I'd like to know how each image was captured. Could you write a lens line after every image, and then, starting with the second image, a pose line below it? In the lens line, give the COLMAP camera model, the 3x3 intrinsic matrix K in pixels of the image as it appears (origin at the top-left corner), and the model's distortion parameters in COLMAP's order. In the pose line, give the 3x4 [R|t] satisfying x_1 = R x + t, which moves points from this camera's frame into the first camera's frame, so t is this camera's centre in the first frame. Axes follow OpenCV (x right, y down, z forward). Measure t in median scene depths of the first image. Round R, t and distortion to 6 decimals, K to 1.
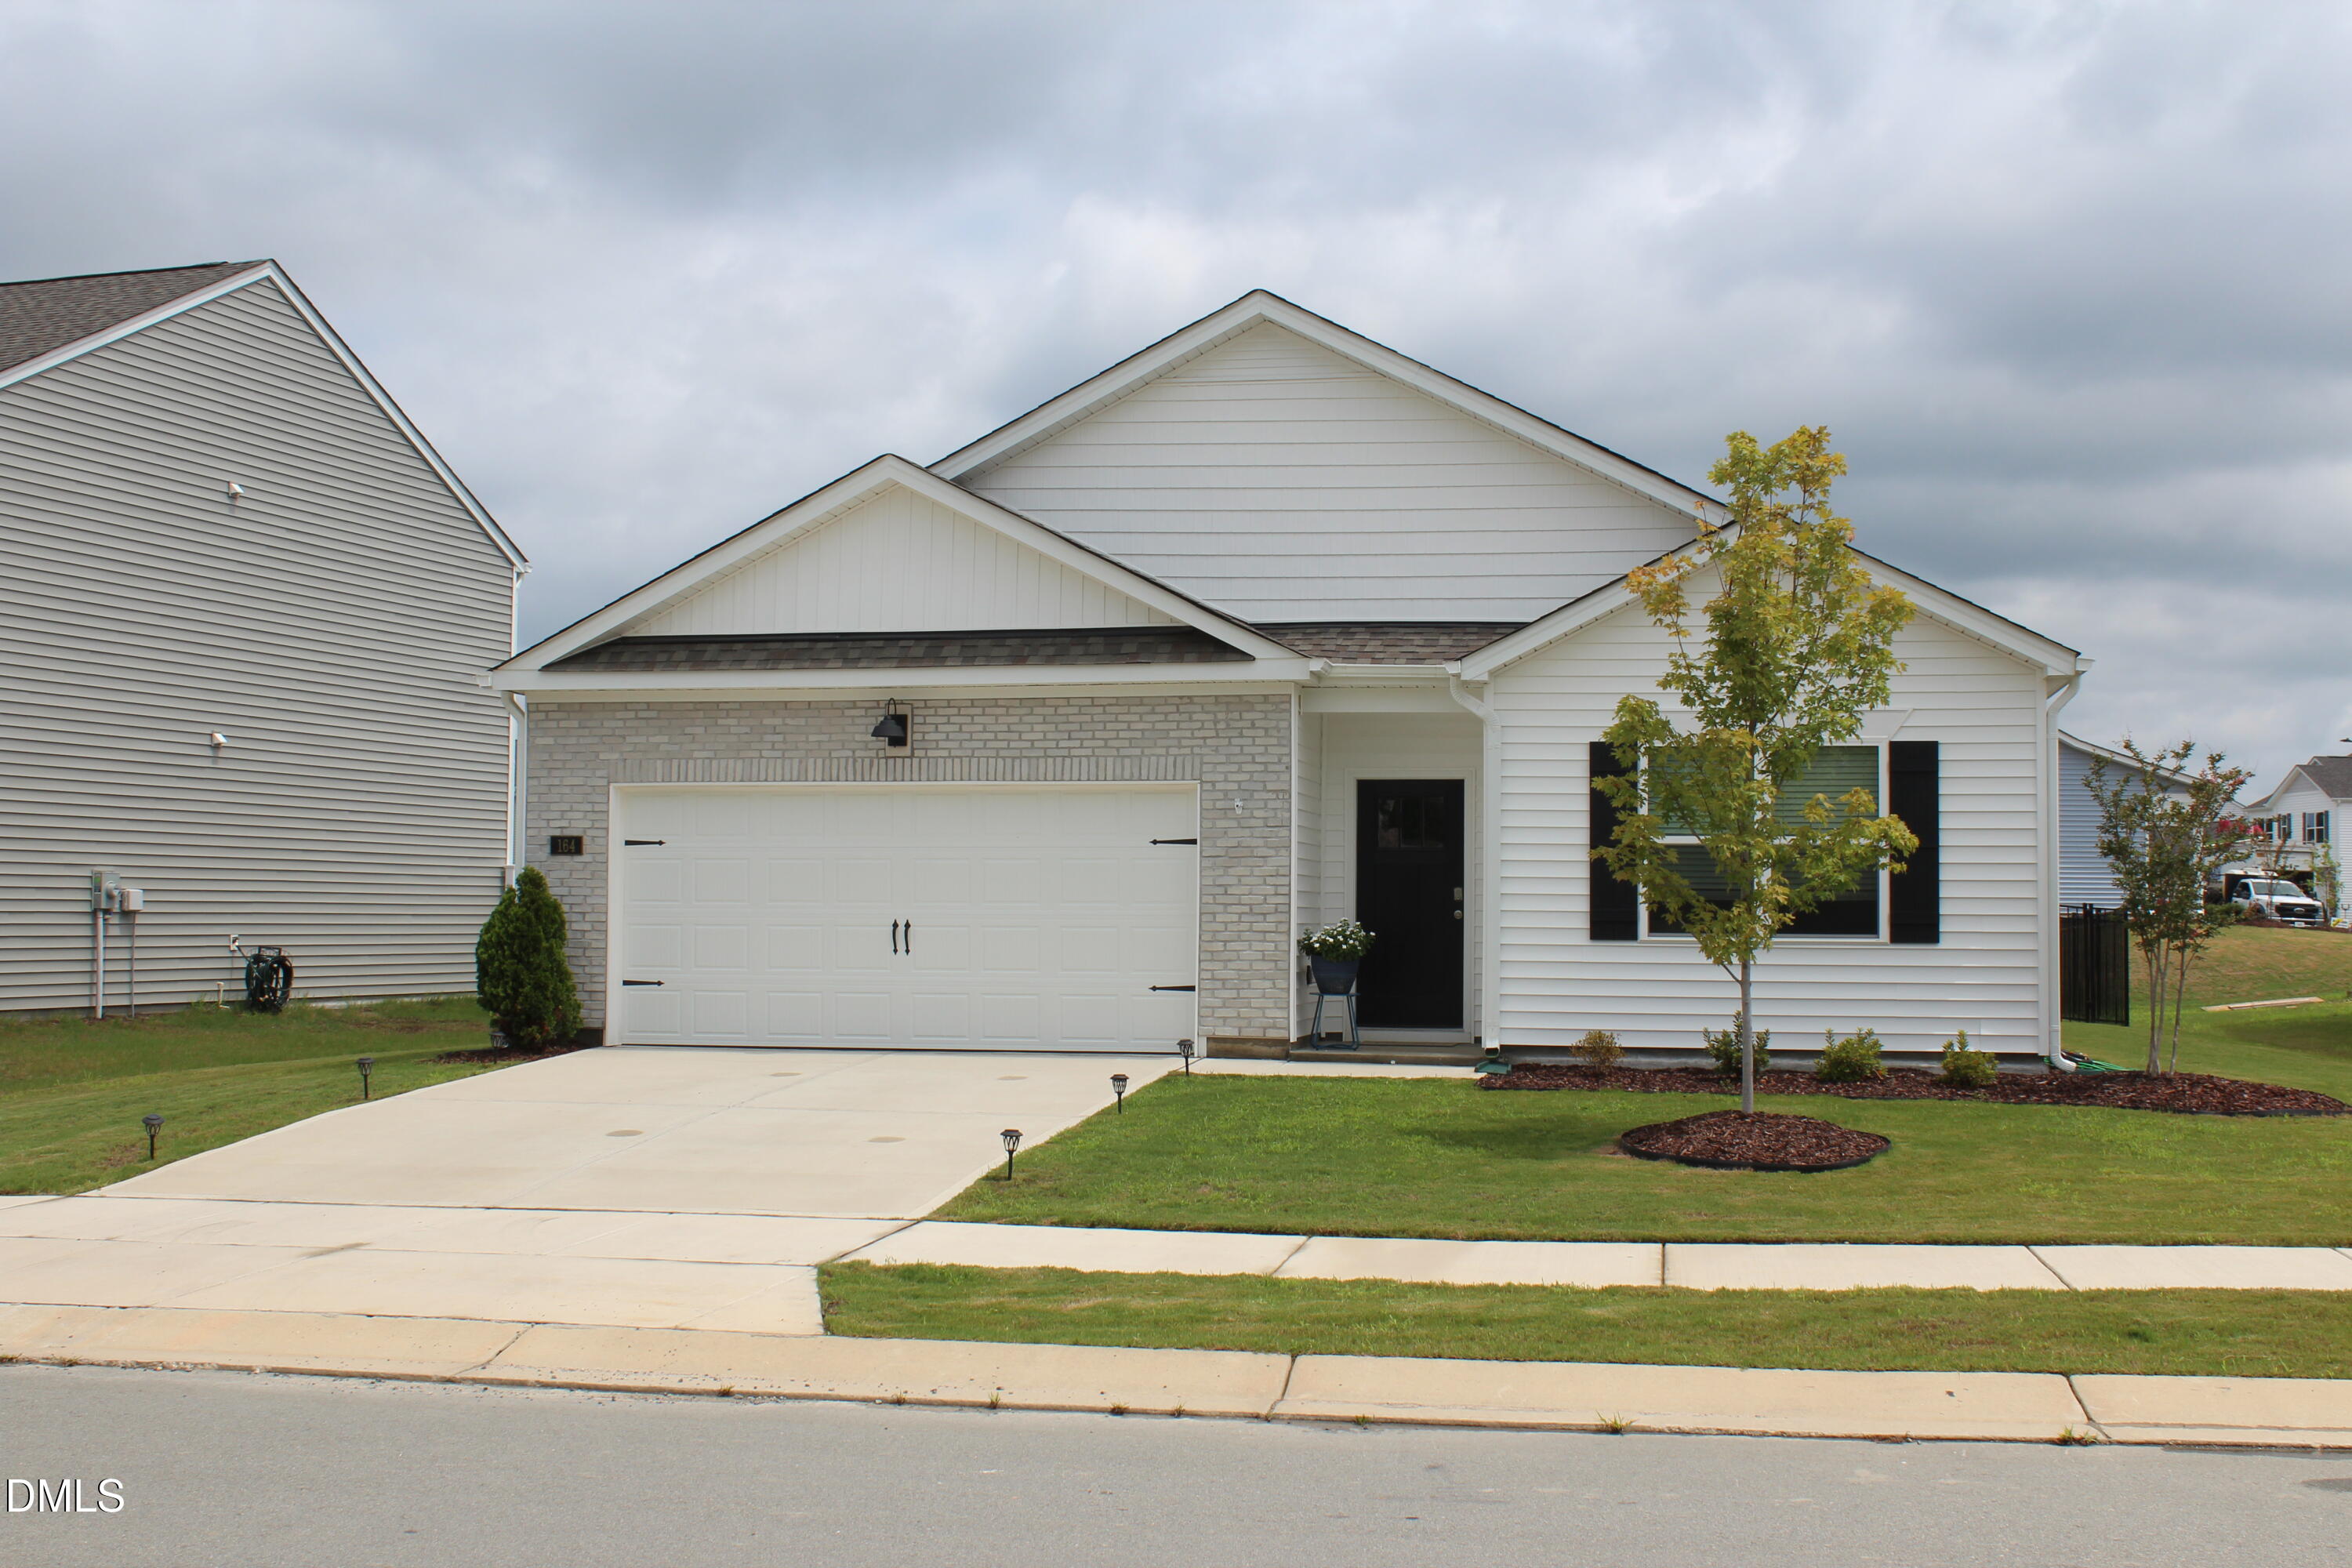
lens RADIAL K [[2806.5, 0, 1182.8], [0, 2806.5, 782.5], [0, 0, 1]] dist [-0.025554, -0.009113]
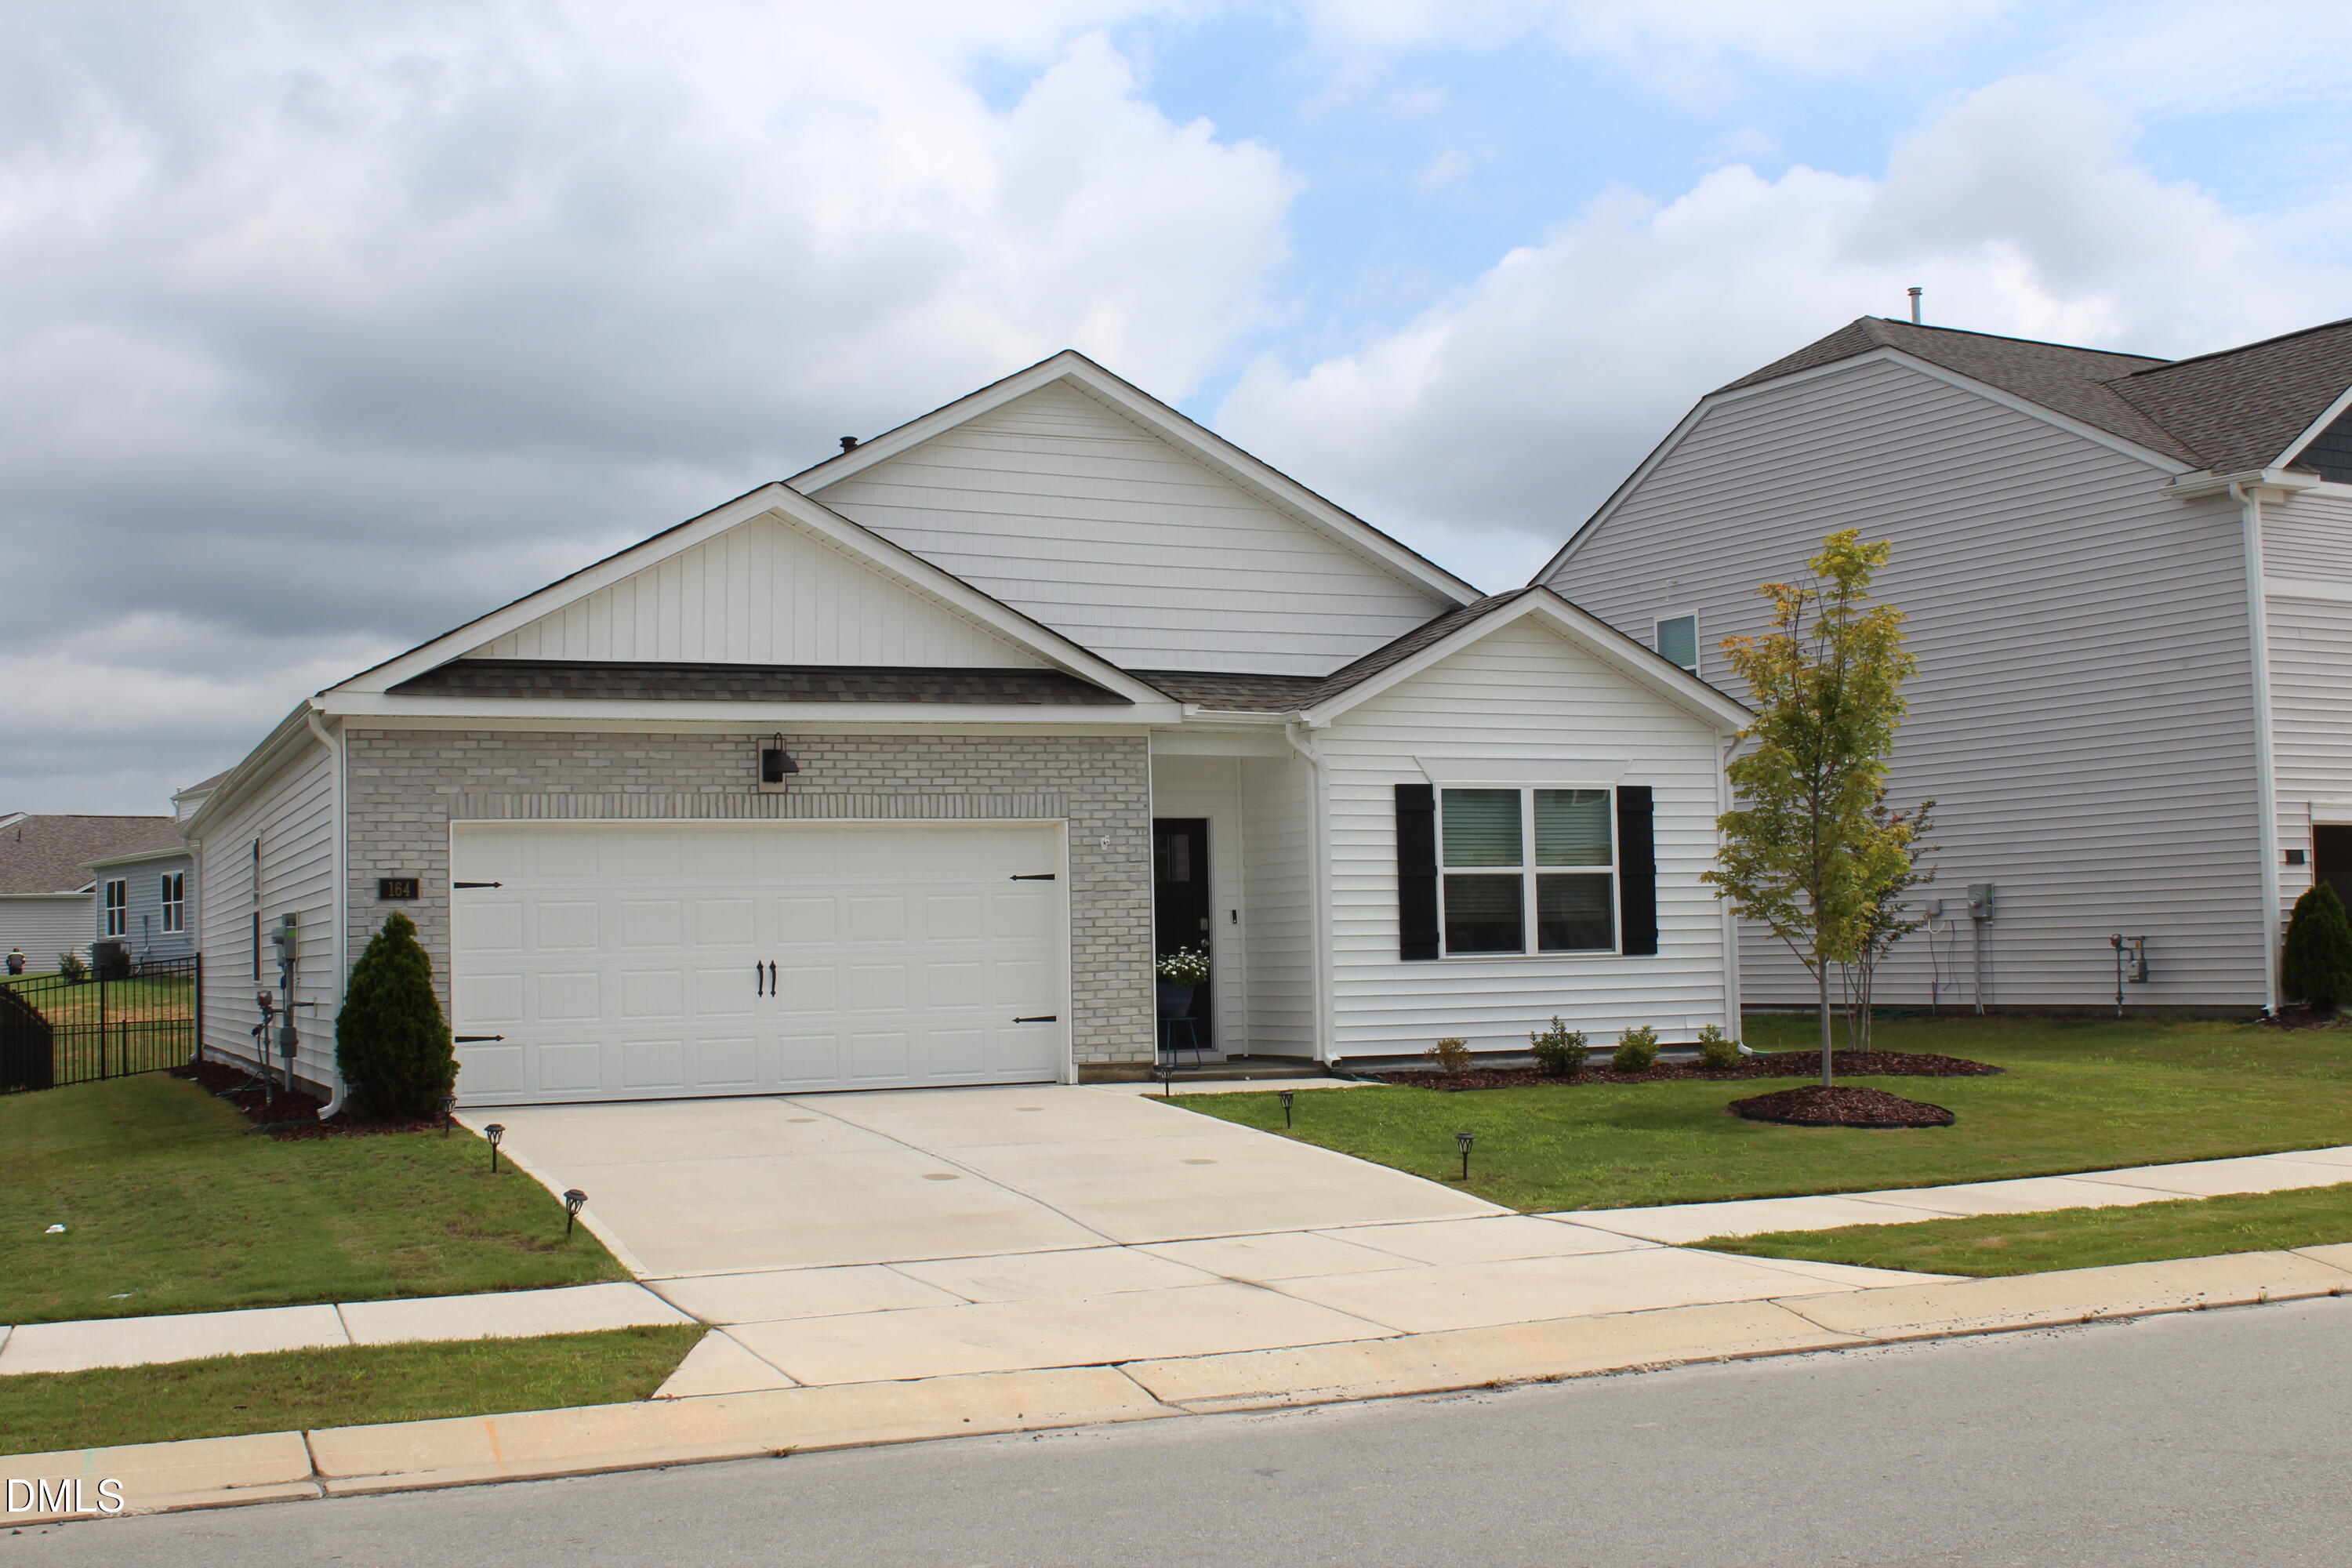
lens RADIAL K [[2806.5, 0, 1182.8], [0, 2806.5, 782.5], [0, 0, 1]] dist [-0.025554, -0.009113]
pose [[0.814854, 0.010335, 0.579574, -0.557054], [0.001115, 0.999811, -0.019397, 0.006320], [-0.579665, 0.016451, 0.814689, 0.126735]]
